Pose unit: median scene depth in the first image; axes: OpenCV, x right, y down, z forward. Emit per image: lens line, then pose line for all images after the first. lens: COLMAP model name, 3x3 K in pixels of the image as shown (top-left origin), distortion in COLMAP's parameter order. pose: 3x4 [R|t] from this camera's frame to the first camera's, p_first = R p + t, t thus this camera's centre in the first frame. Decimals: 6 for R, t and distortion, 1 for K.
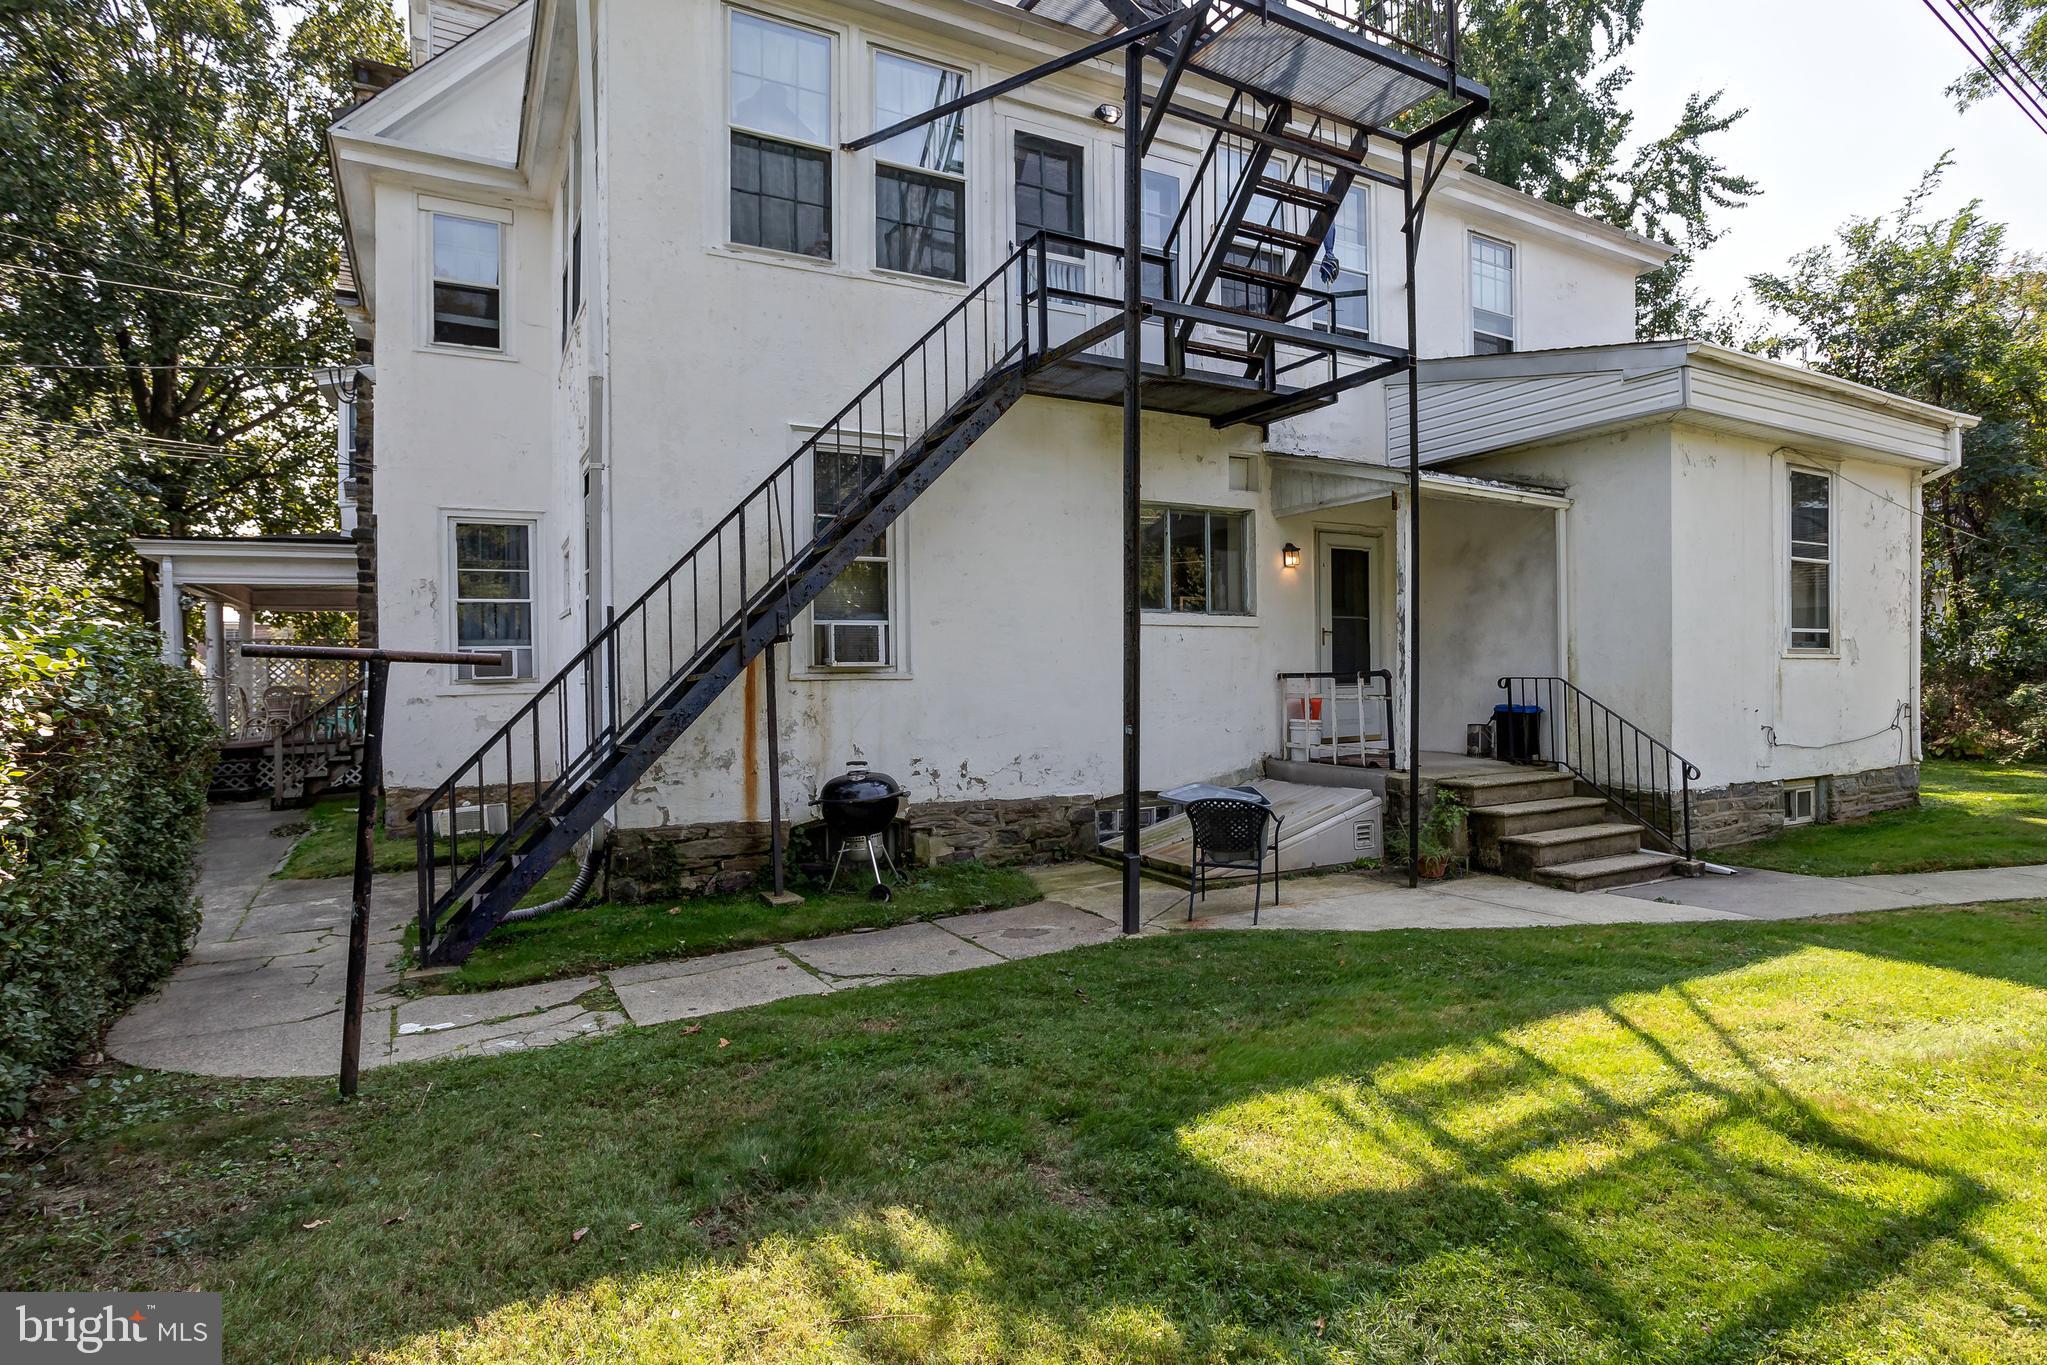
lens RADIAL K [[1032.2, 0, 1023.5], [0, 1032.2, 682.5], [0, 0, 1]] dist [0.000674, 0.000976]
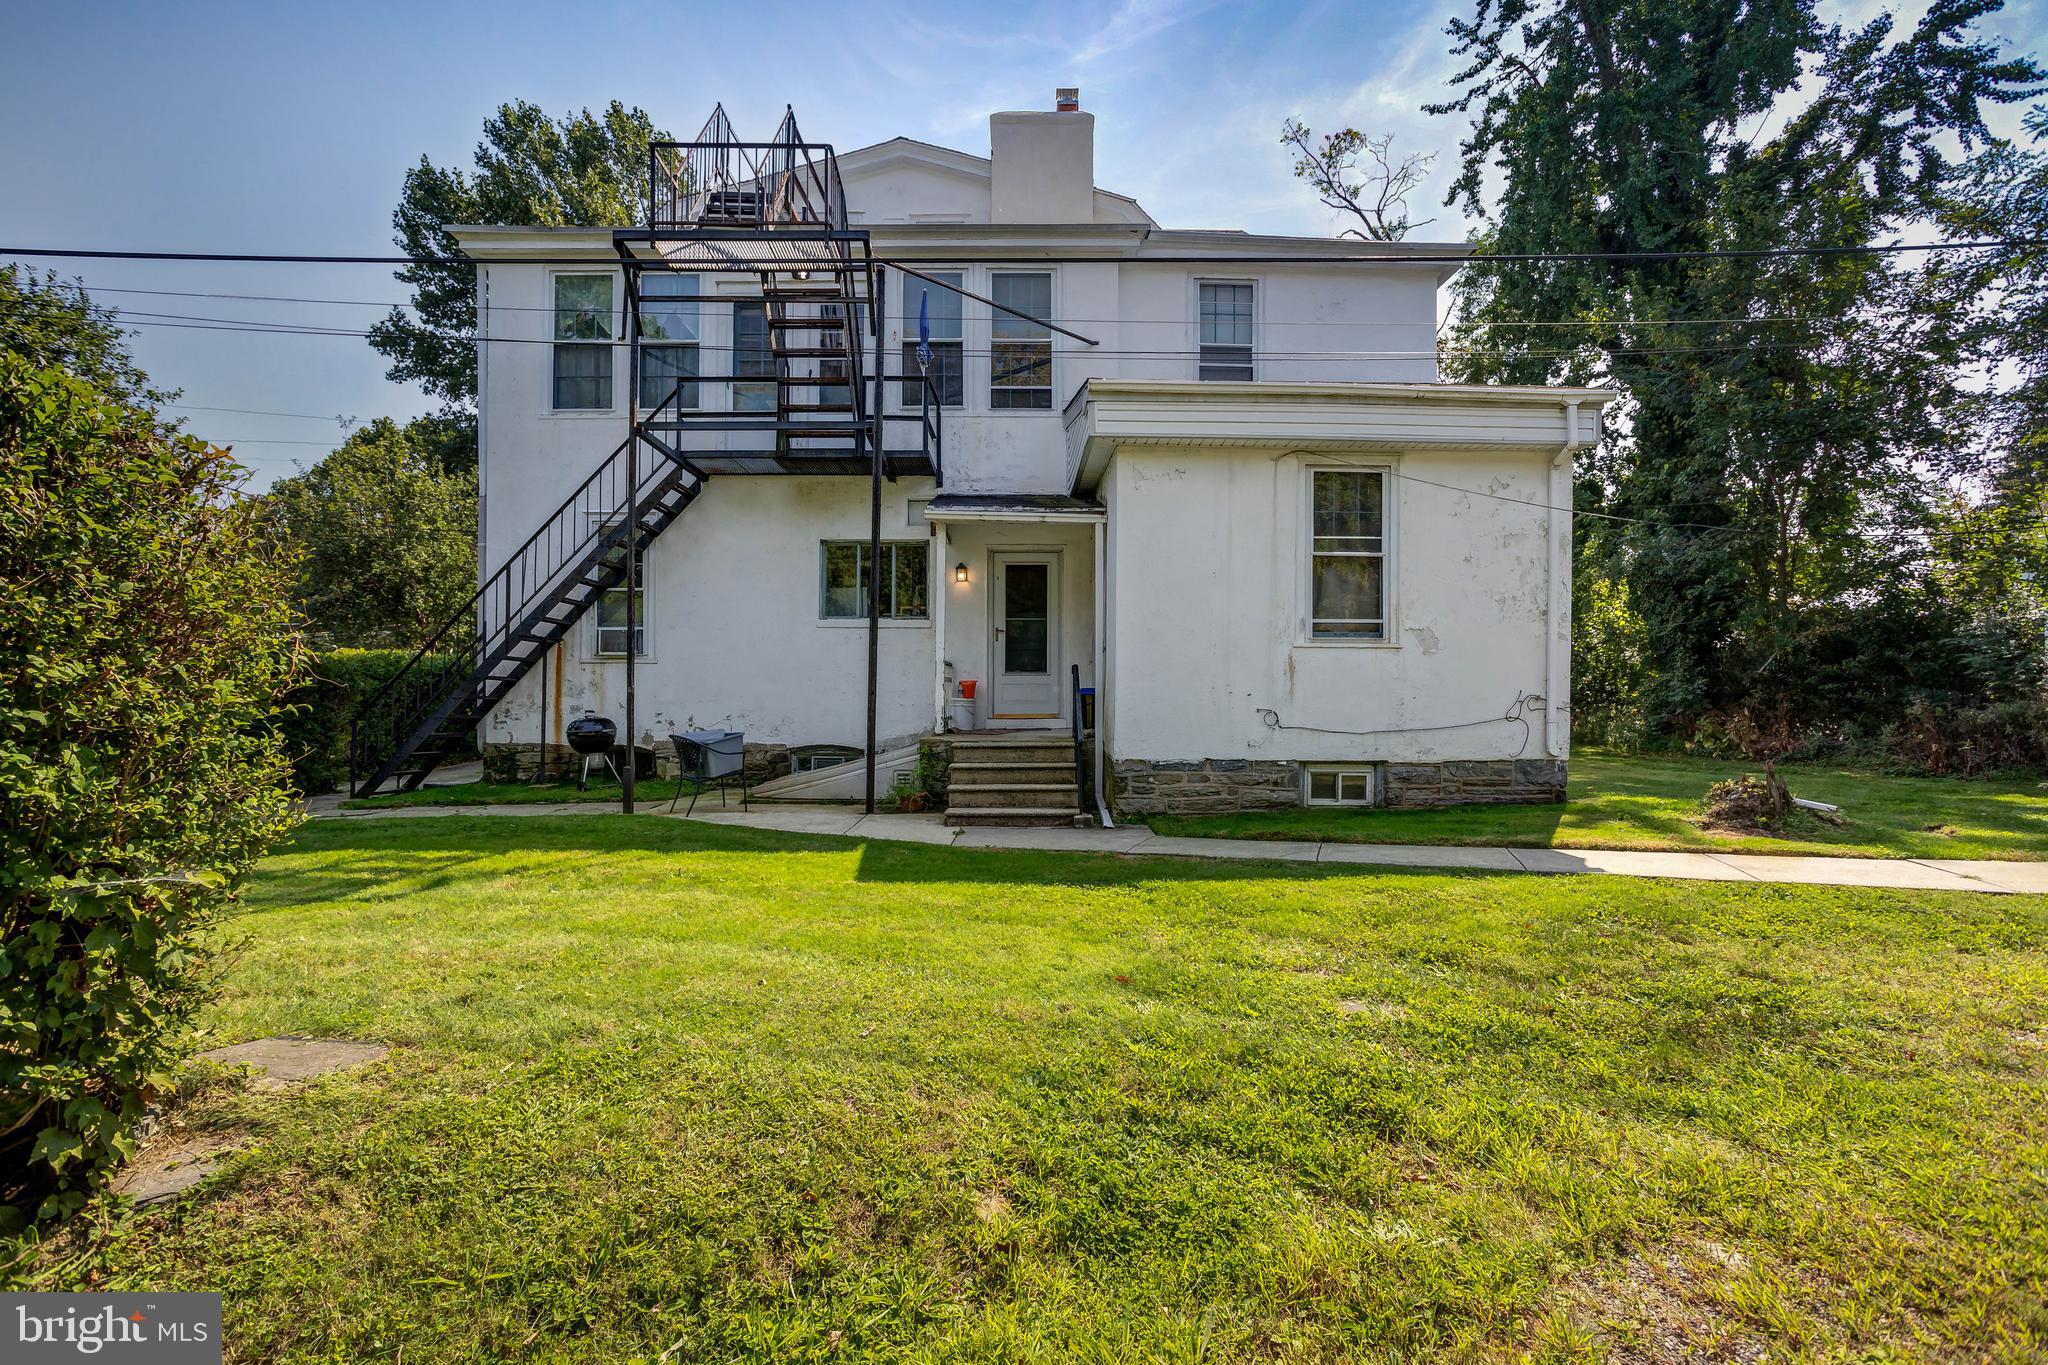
lens RADIAL K [[914.6, 0, 1024.0], [0, 914.6, 682.5], [0, 0, 1]] dist [-0.001038, 0.000044]
pose [[0.878412, 0.012479, -0.477741, 0.901344], [-0.015289, 0.999881, -0.001993, 0.018035], [0.477660, 0.009054, 0.878498, 0.024546]]
